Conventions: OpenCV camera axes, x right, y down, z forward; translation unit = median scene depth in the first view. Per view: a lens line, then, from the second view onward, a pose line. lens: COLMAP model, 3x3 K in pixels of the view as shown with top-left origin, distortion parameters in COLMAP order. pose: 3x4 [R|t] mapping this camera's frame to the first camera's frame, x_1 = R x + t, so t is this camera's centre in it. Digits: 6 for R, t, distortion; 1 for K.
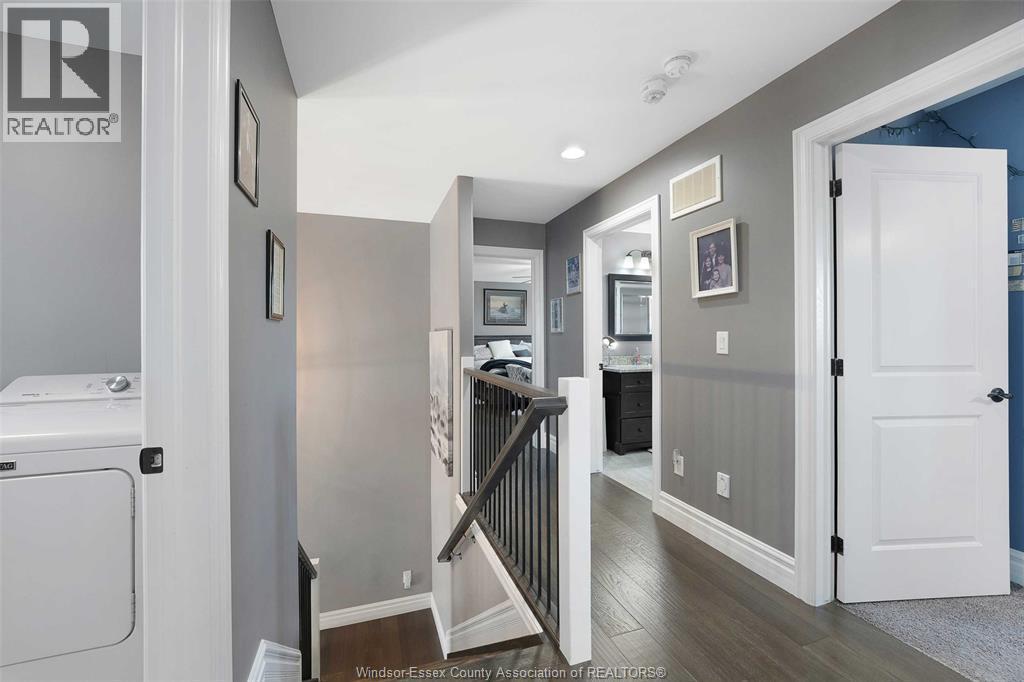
lens RADIAL K [[420.7, 0, 508.6], [0, 420.7, 337.3], [0, 0, 1]] dist [-0.013669, 0.000161]
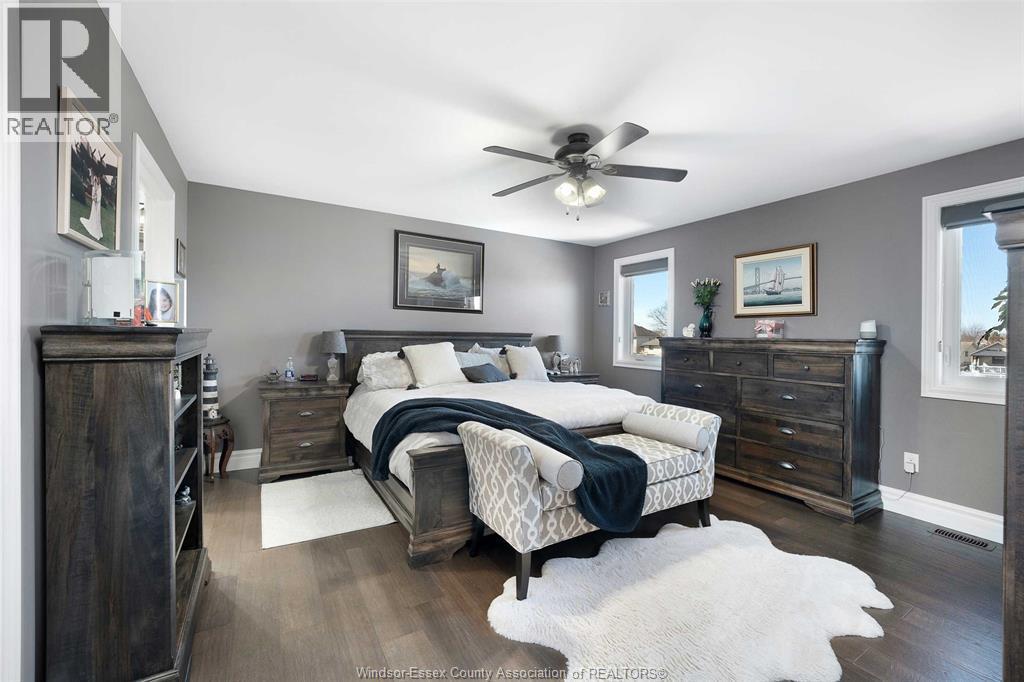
lens RADIAL K [[420.7, 0, 514.9], [0, 420.7, 338.3], [0, 0, 1]] dist [-0.013669, 0.000161]
pose [[0.978368, 0.010649, 0.206598, -0.025777], [-0.010880, 0.999941, -0.000019, 0.001616], [-0.206586, -0.002229, 0.978426, 0.556539]]
